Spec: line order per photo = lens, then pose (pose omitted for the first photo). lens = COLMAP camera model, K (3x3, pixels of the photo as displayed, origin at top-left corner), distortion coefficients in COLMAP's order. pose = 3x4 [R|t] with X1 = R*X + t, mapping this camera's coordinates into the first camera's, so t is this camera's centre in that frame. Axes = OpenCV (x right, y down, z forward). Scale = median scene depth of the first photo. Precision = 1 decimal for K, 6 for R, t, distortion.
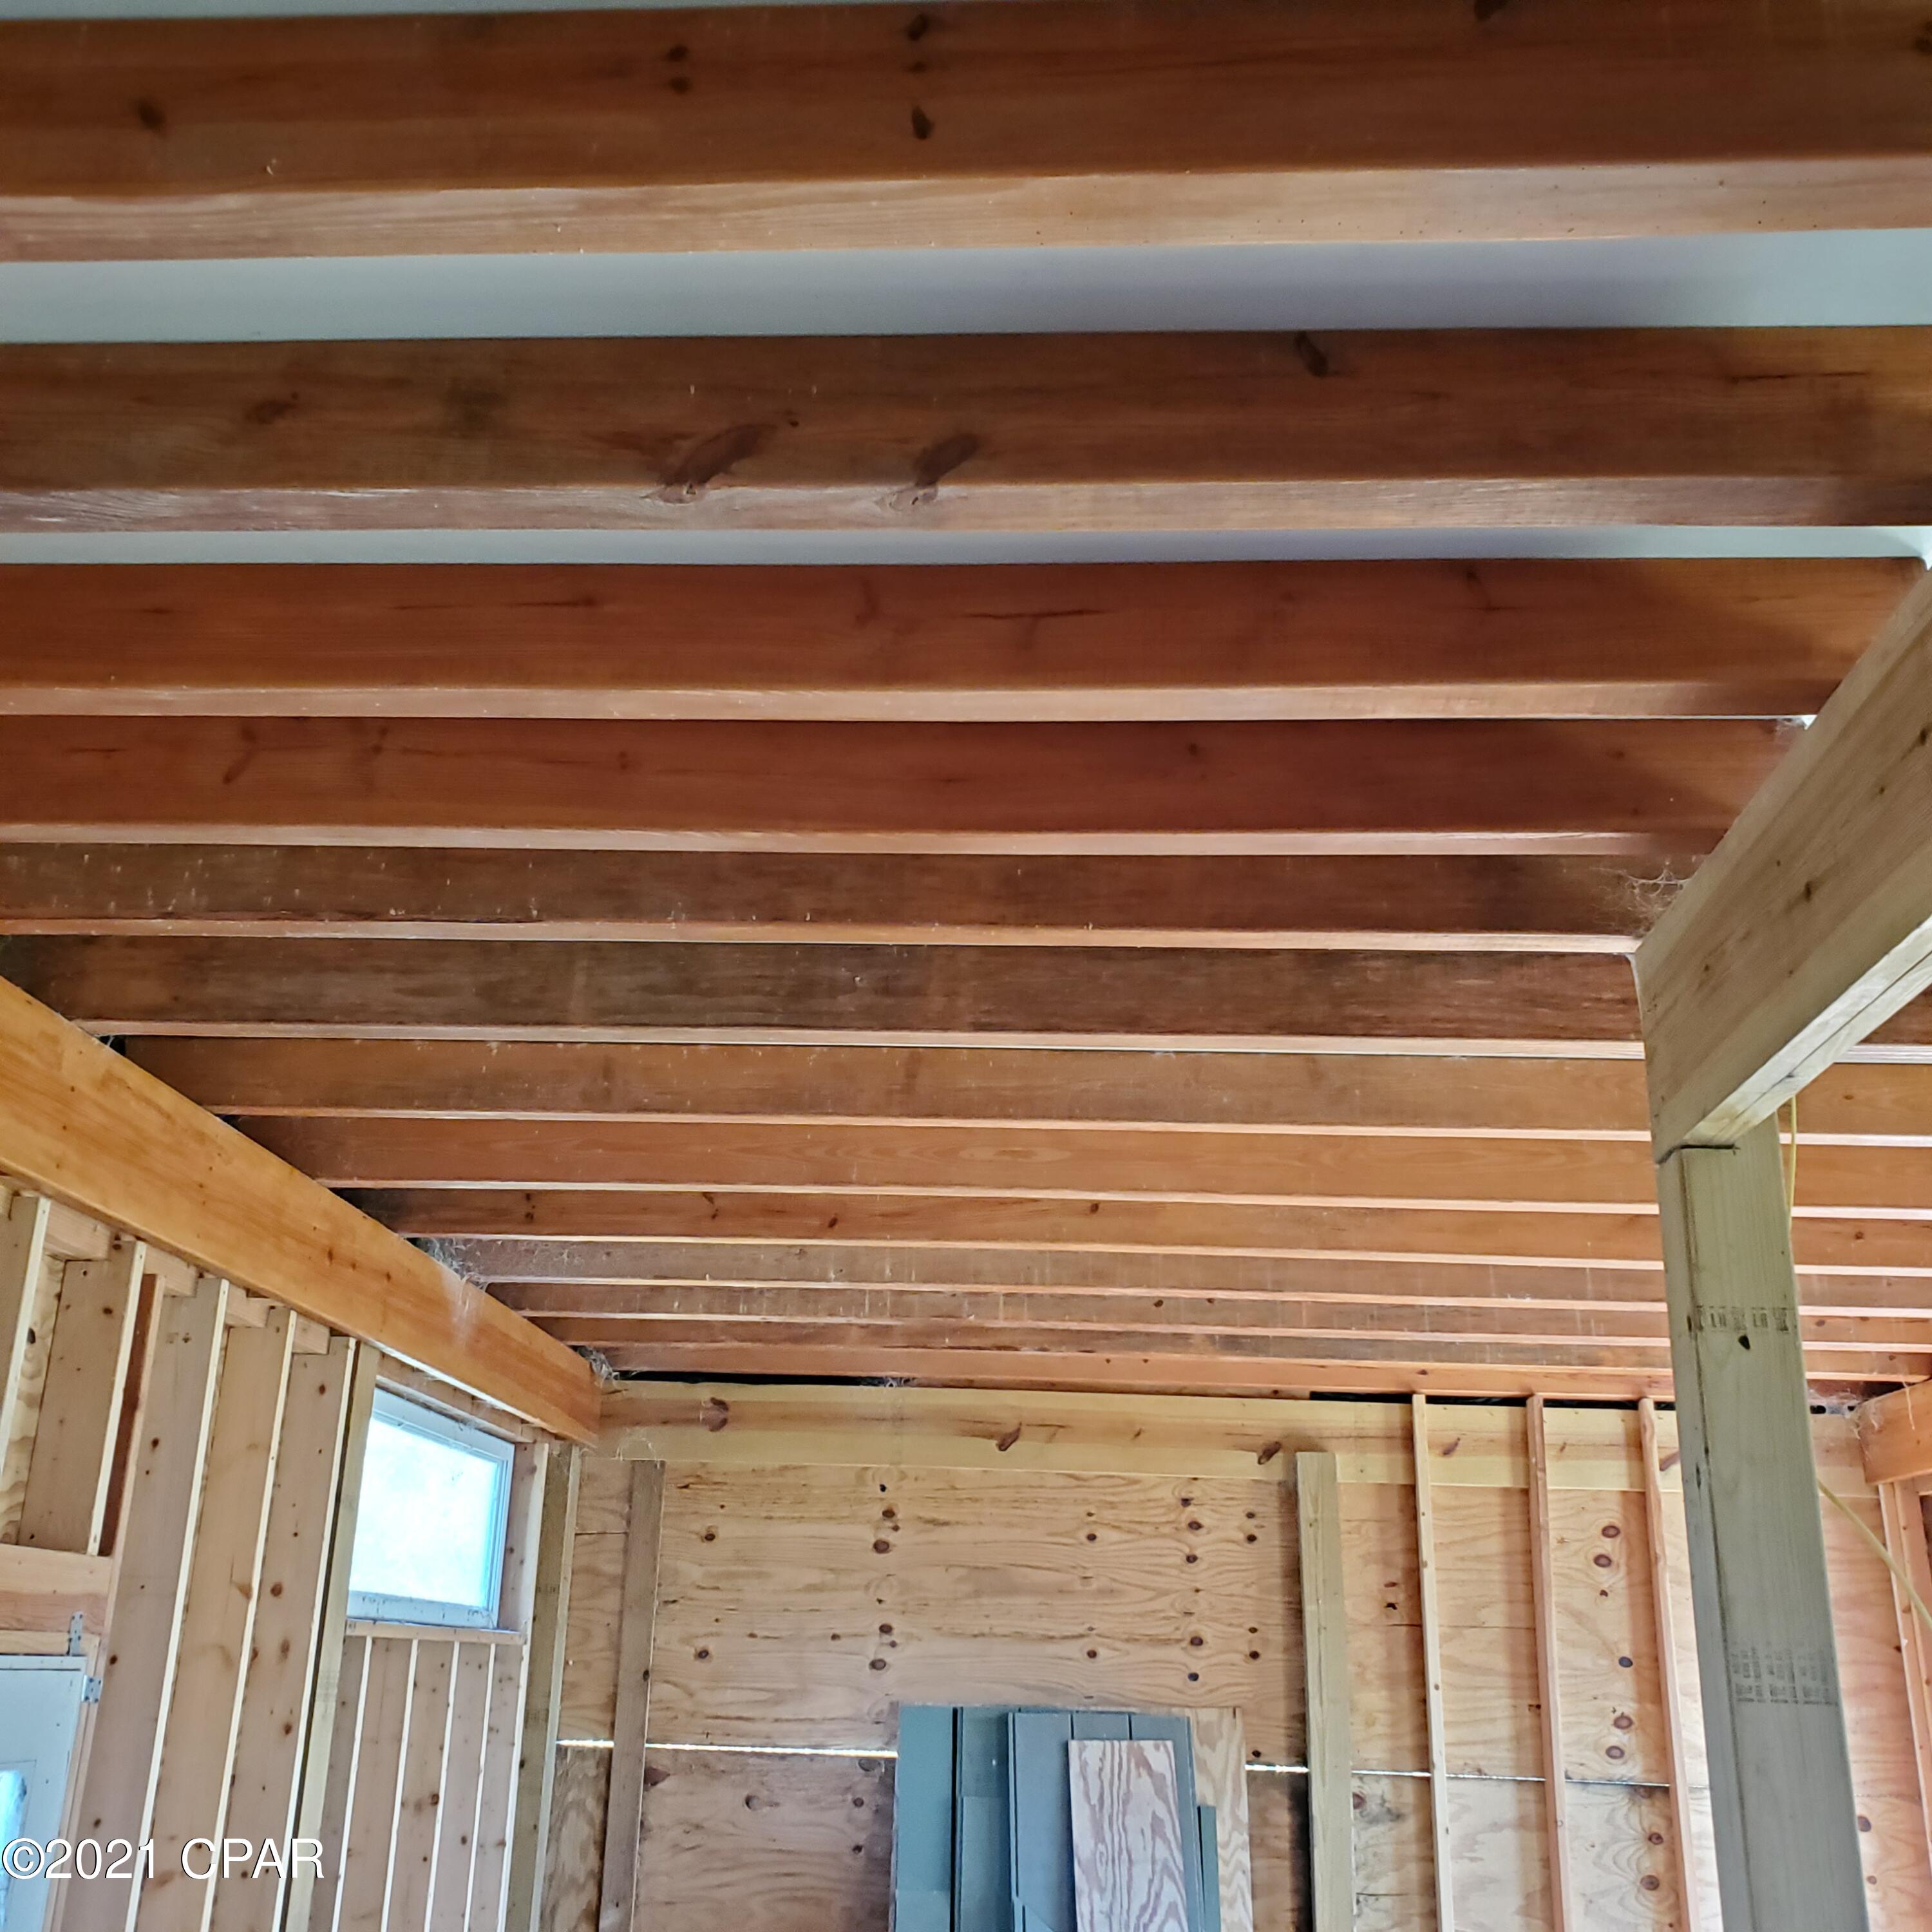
lens RADIAL K [[2038.4, 0, 966.1], [0, 2038.4, 978.0], [0, 0, 1]] dist [0.025671, 0.000000]
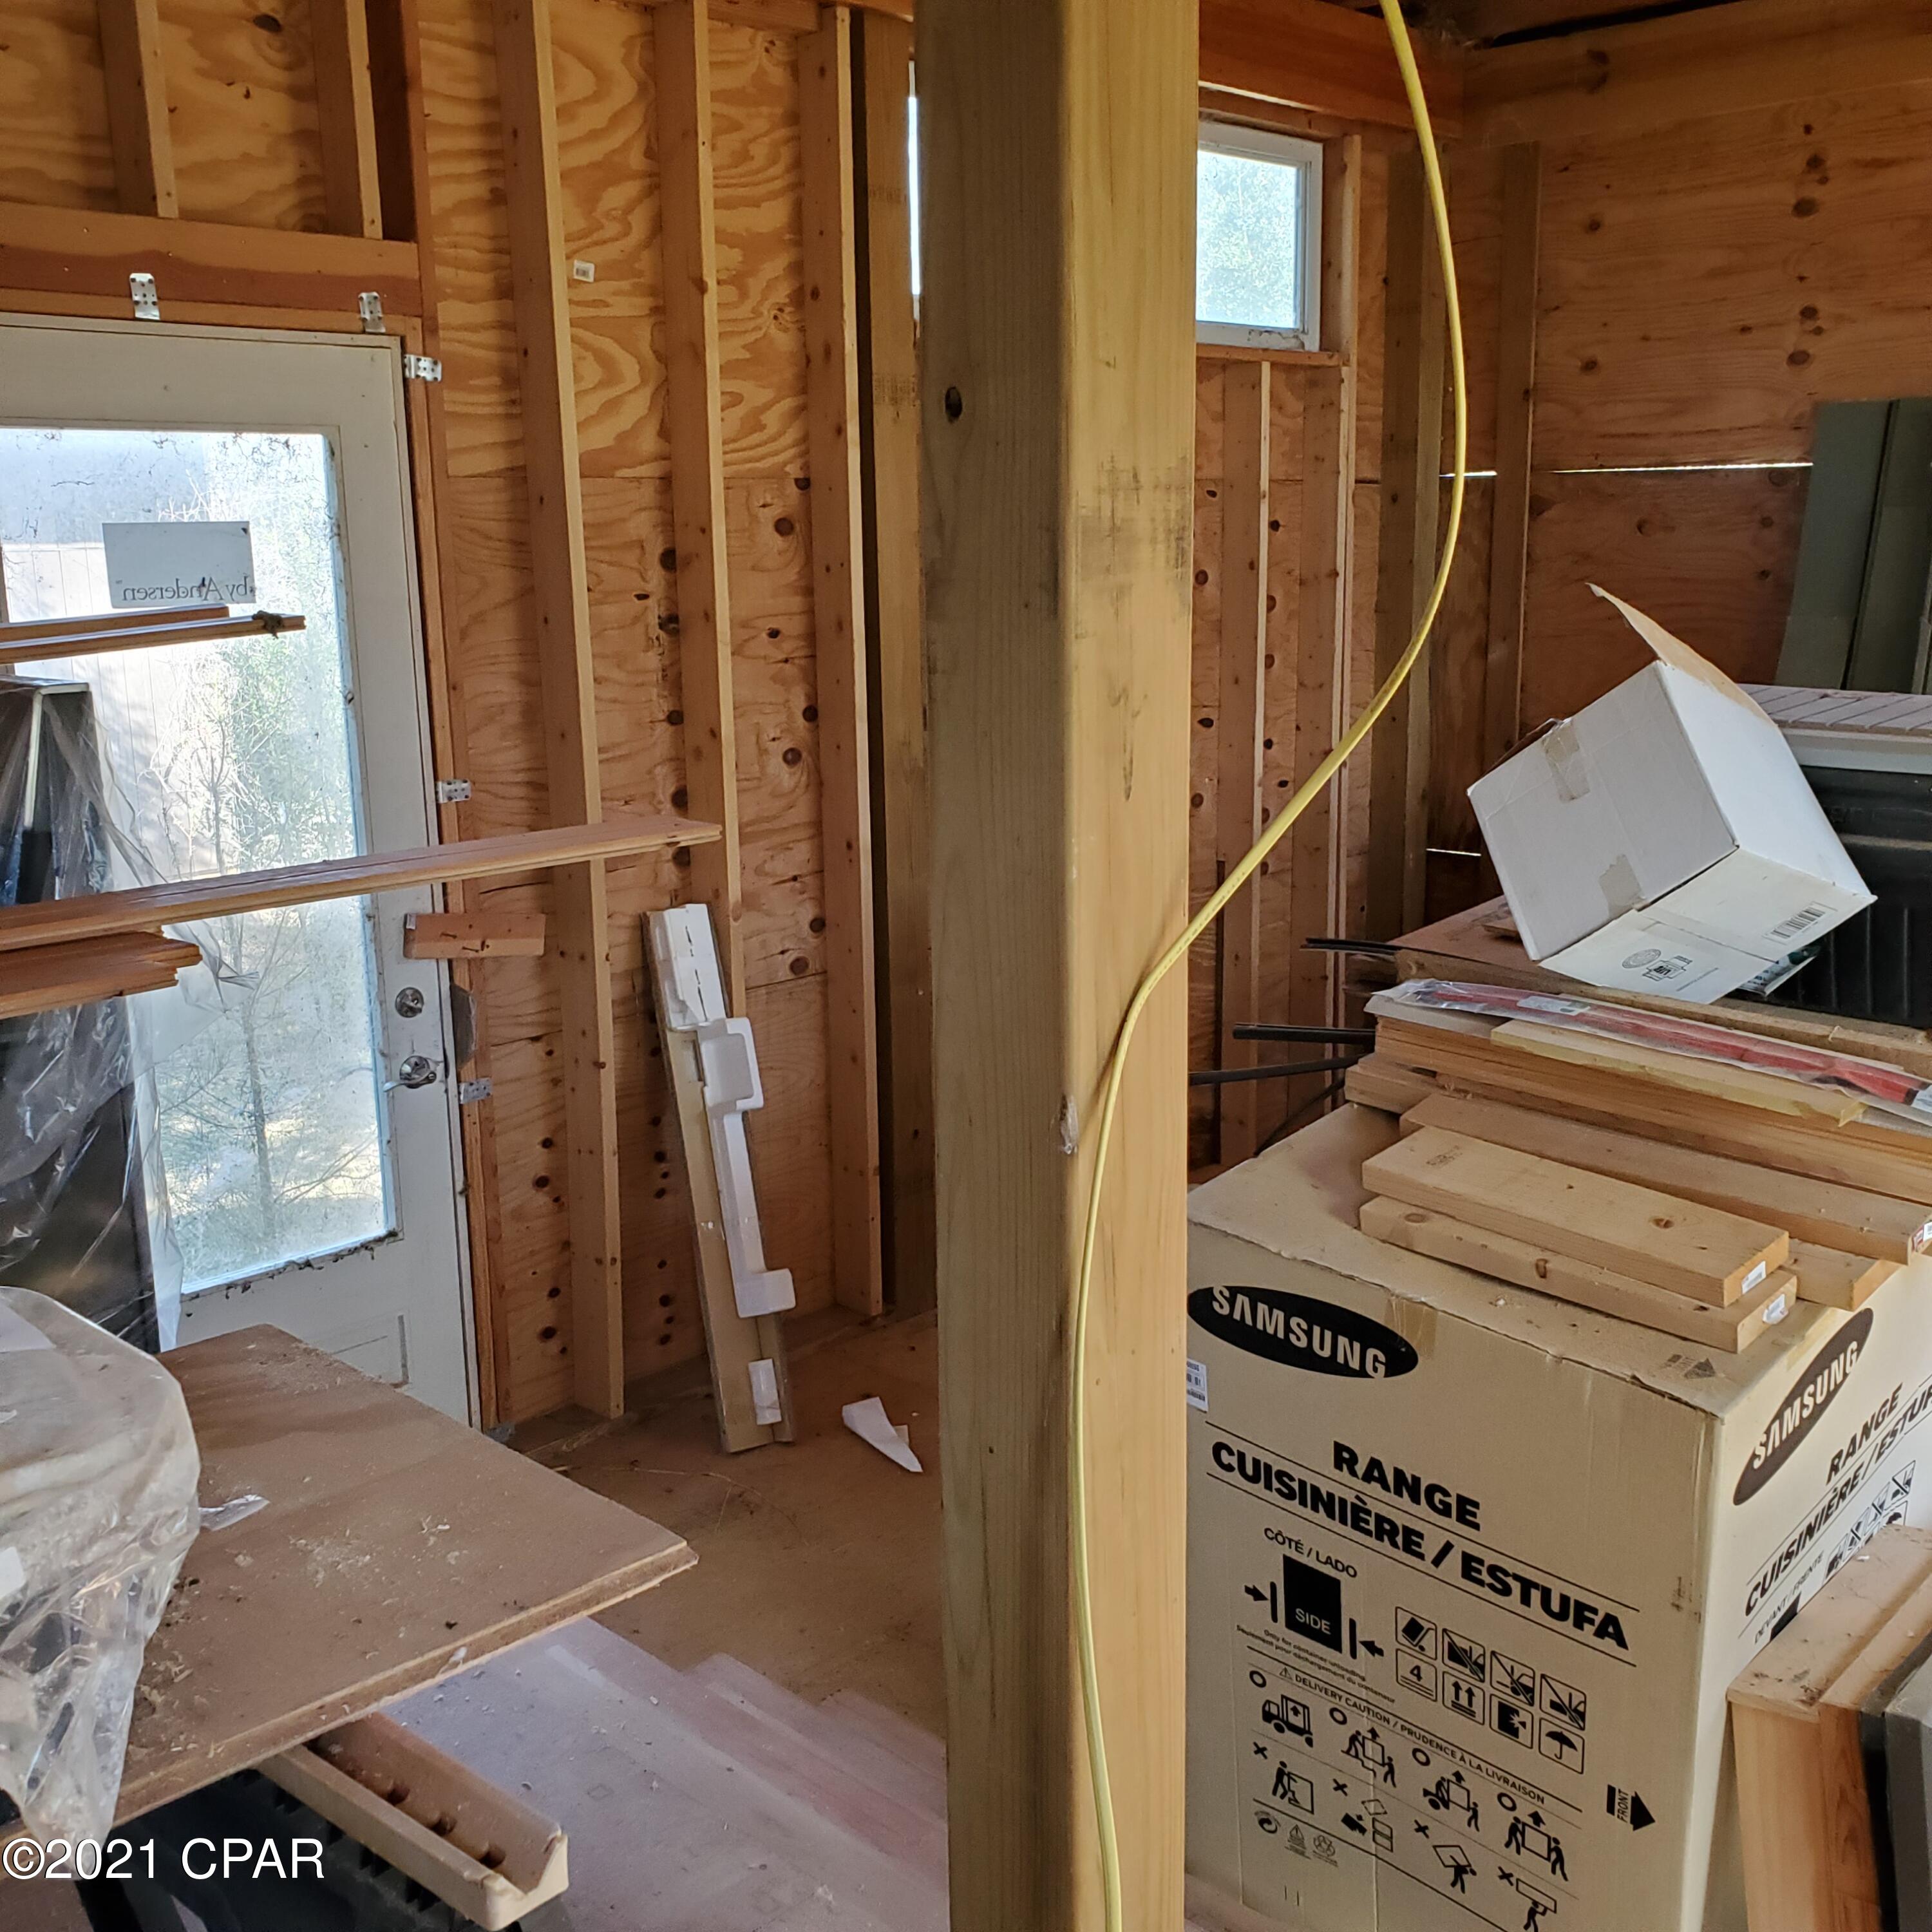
lens RADIAL K [[2038.4, 0, 983.8], [0, 2038.4, 972.9], [0, 0, 1]] dist [0.025671, 0.000000]
pose [[0.756455, 0.100780, -0.646235, 0.267584], [0.249273, 0.869059, 0.427317, 0.126808], [0.604681, -0.484335, 0.632282, 0.190965]]
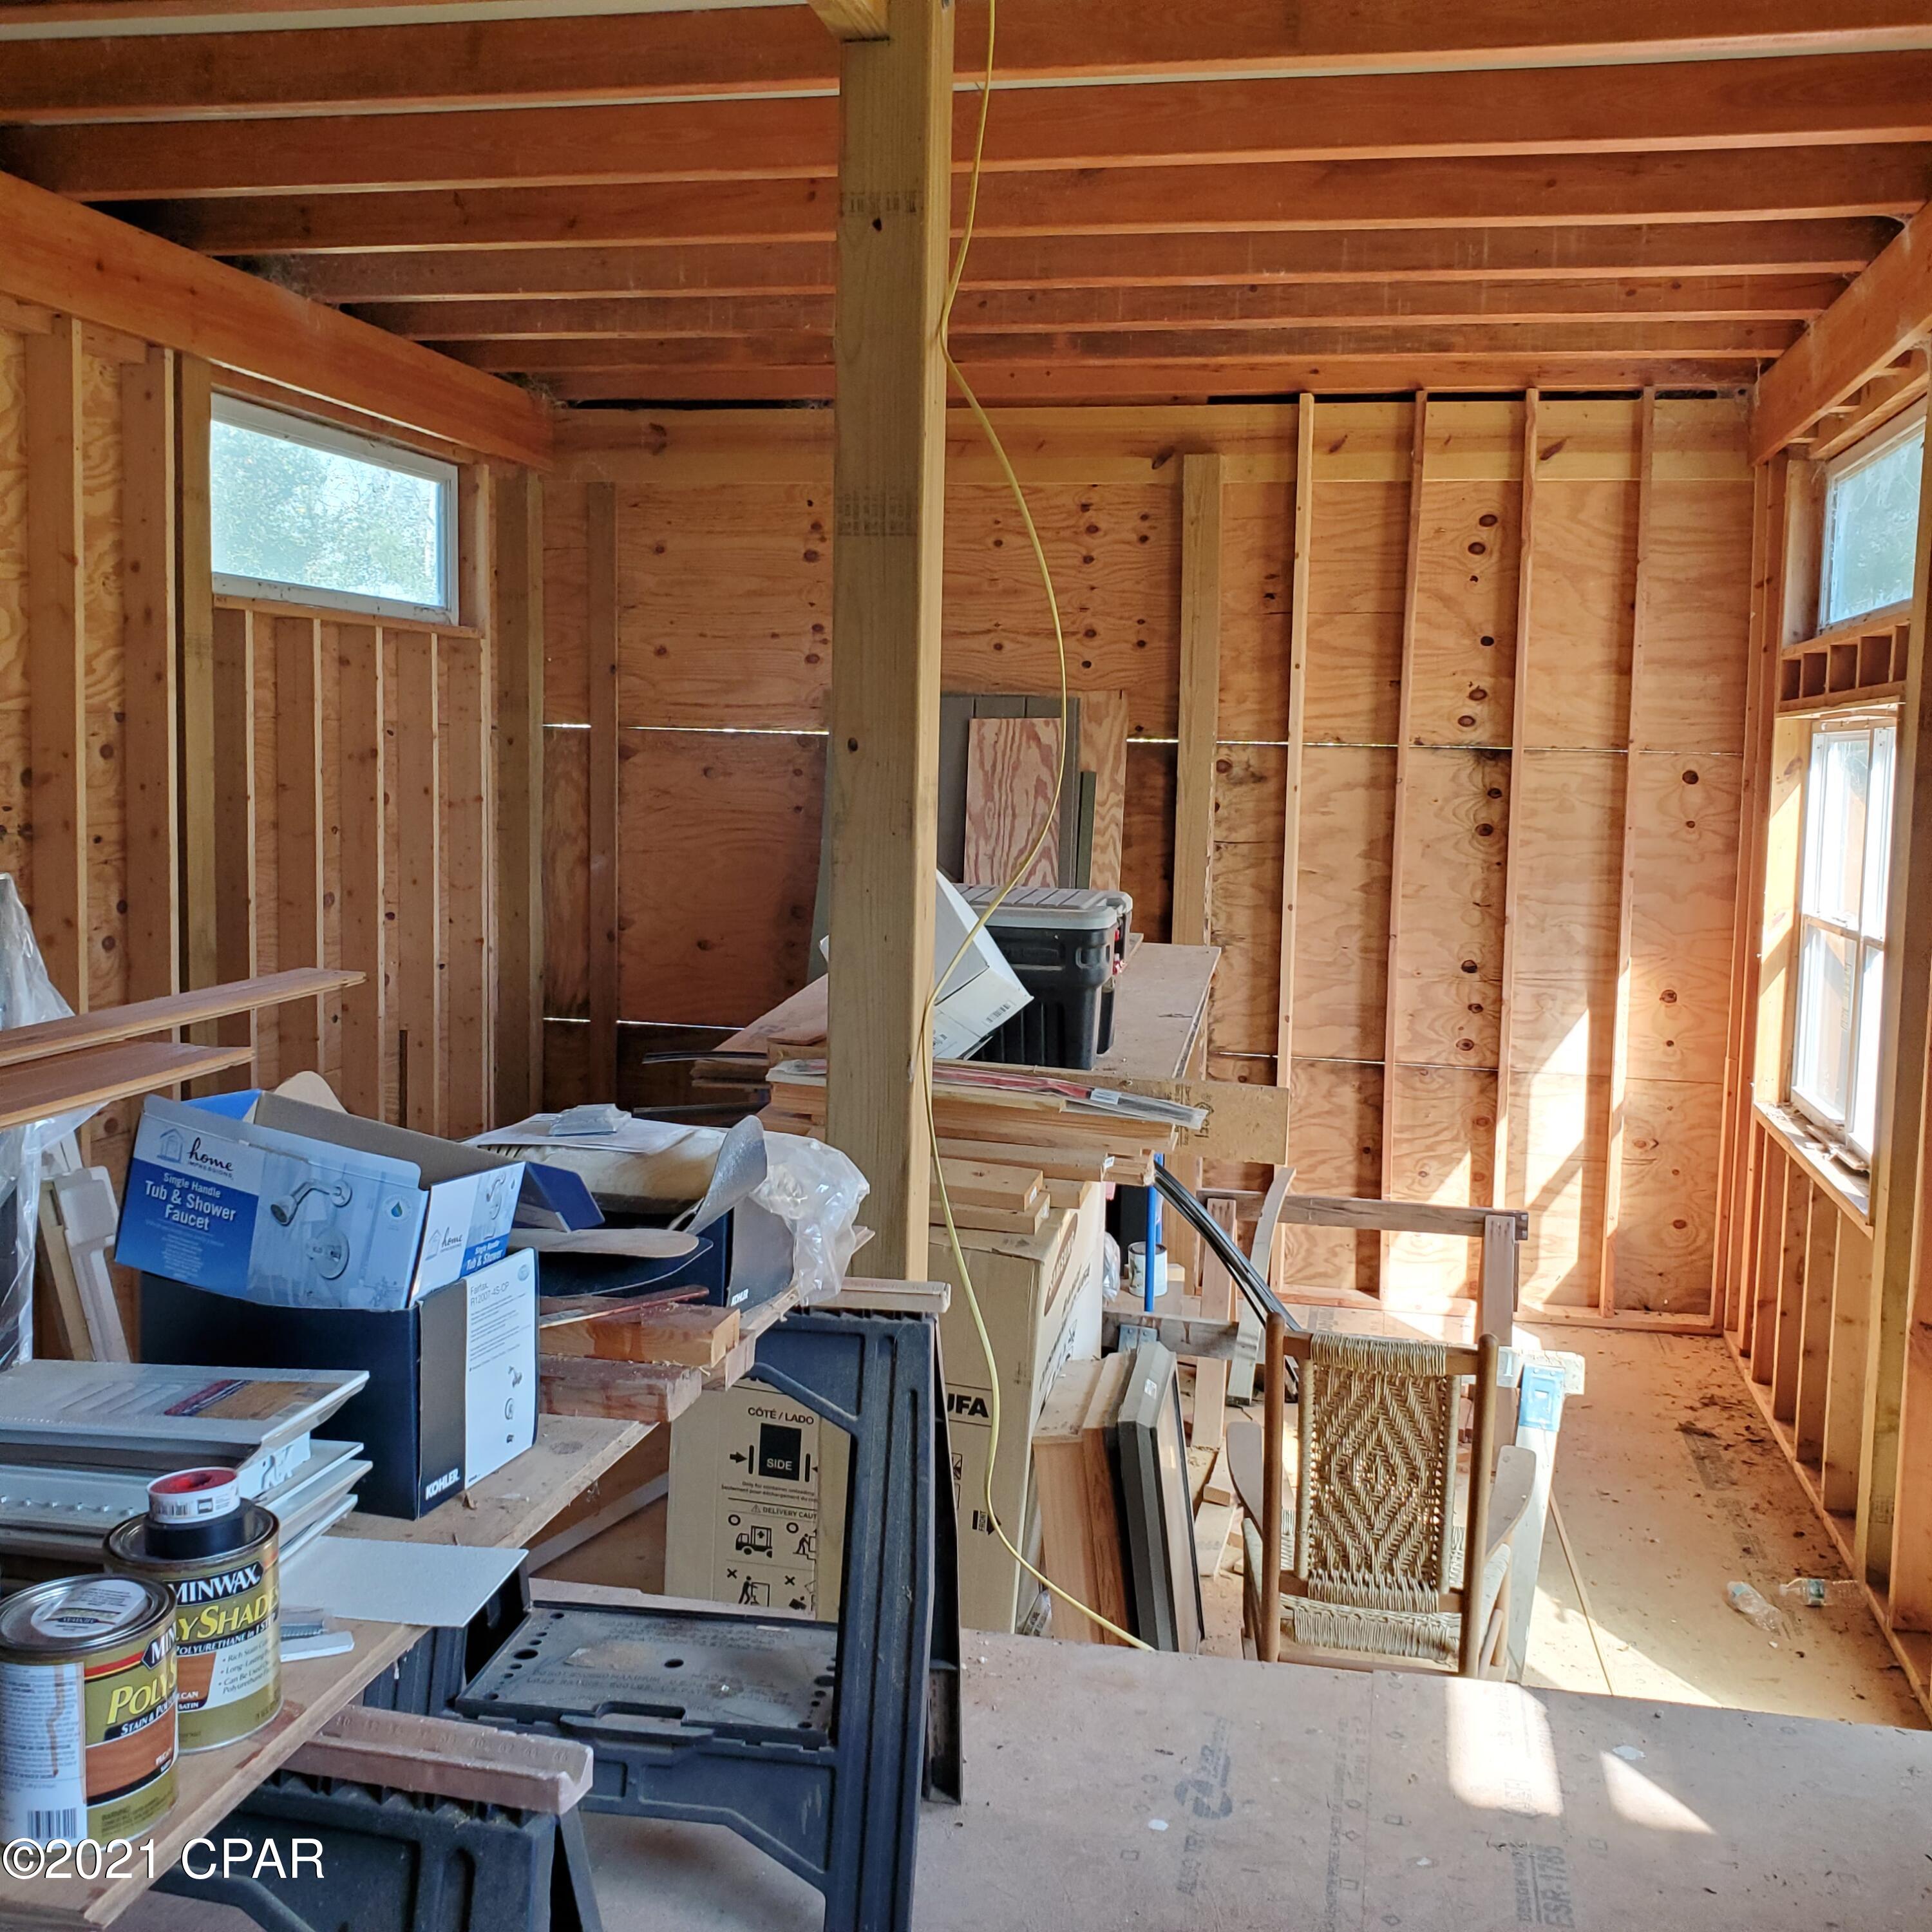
lens RADIAL K [[2038.4, 0, 978.2], [0, 2038.4, 953.9], [0, 0, 1]] dist [0.025671, 0.000000]
pose [[0.988094, 0.008907, -0.153594, 0.227782], [0.055822, 0.909538, 0.411855, 0.028705], [0.143368, -0.415525, 0.898212, -0.060361]]
